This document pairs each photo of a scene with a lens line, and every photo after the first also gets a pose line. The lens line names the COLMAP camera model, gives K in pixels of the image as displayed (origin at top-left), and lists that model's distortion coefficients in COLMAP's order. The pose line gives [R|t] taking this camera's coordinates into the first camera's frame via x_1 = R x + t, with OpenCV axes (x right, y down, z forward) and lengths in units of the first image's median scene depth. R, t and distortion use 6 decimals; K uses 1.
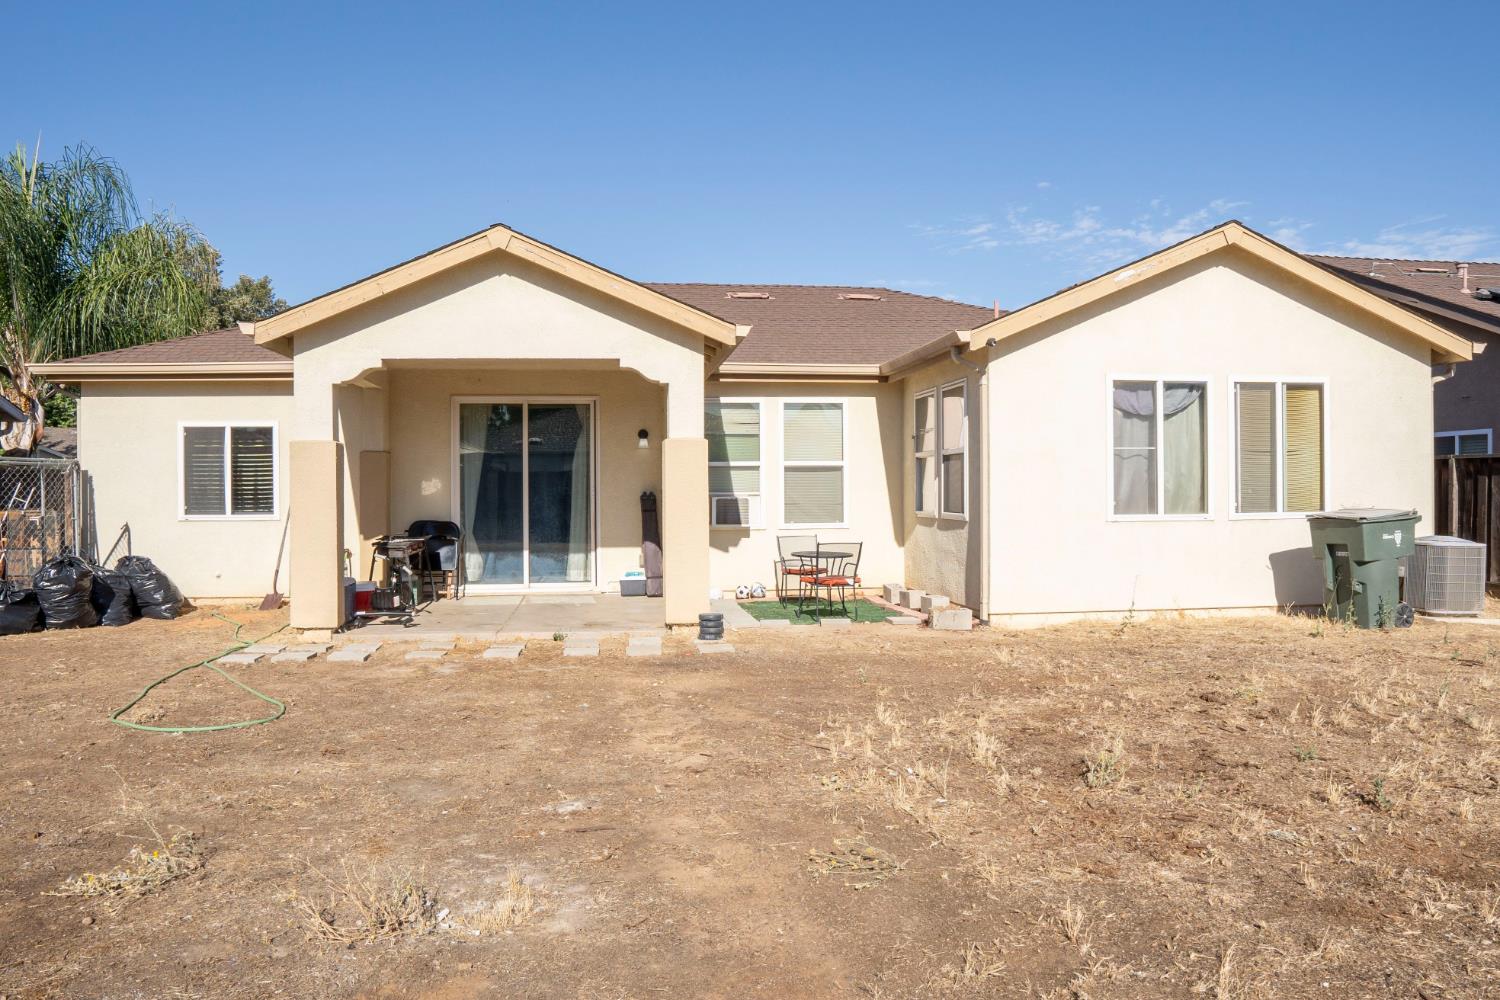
lens RADIAL K [[1057.5, 0, 744.8], [0, 1057.5, 494.4], [0, 0, 1]] dist [-0.112921, 0.076456]
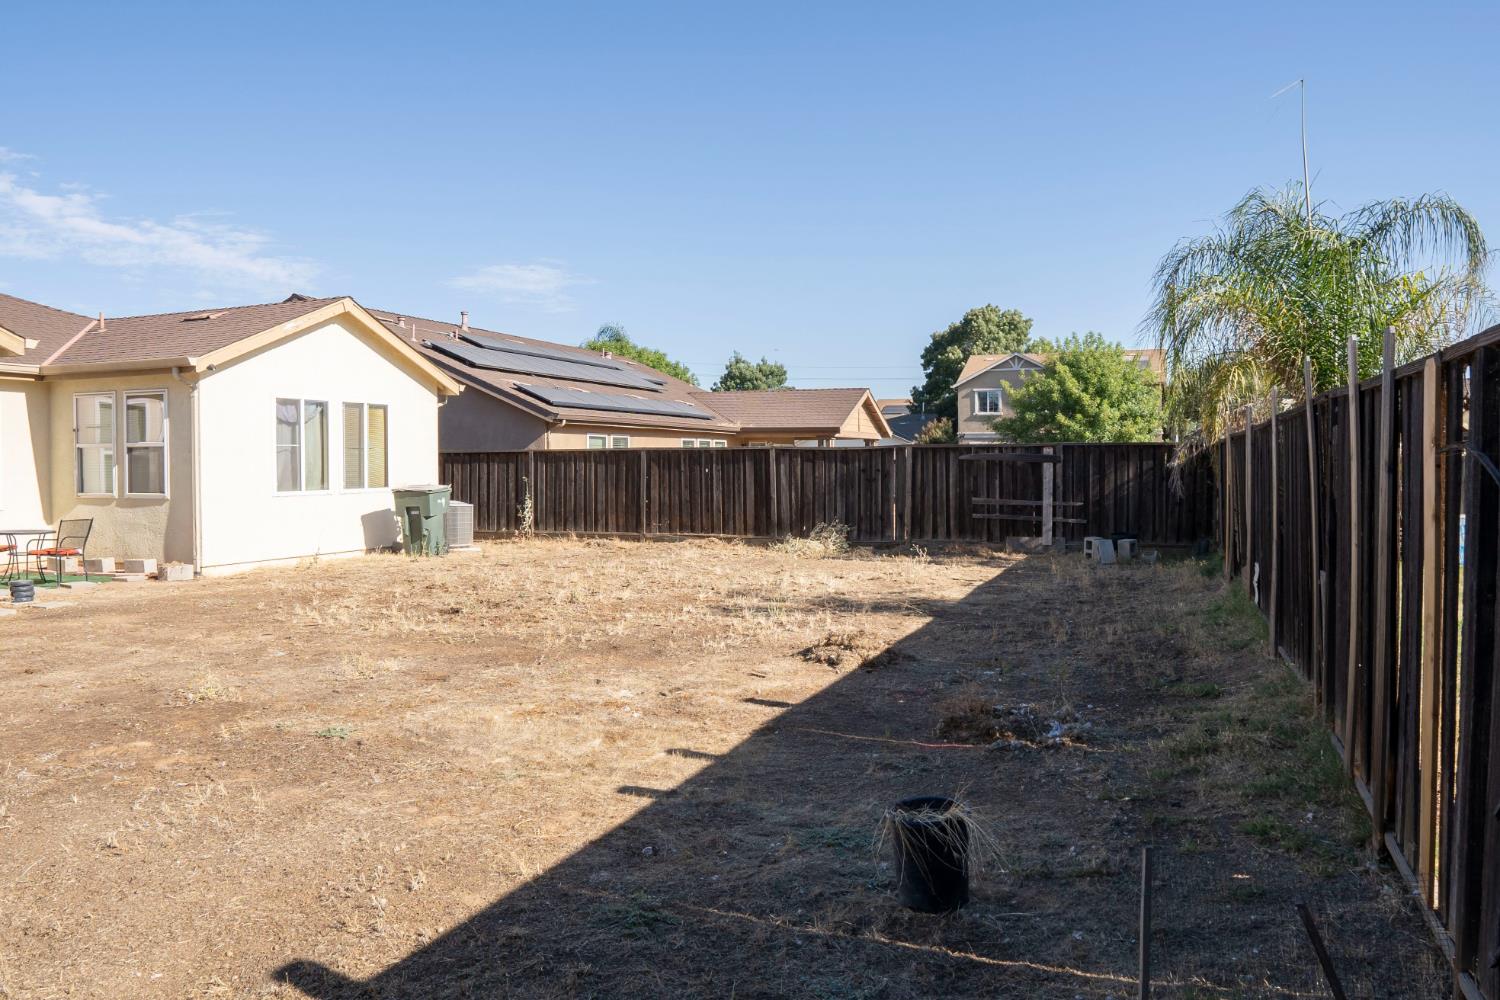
lens RADIAL K [[1057.5, 0, 744.8], [0, 1057.5, 494.4], [0, 0, 1]] dist [-0.112921, 0.076456]
pose [[0.487054, -0.022560, 0.873080, -0.565919], [0.005983, 0.999729, 0.022494, -0.004927], [-0.873351, -0.005732, 0.487057, -0.248780]]
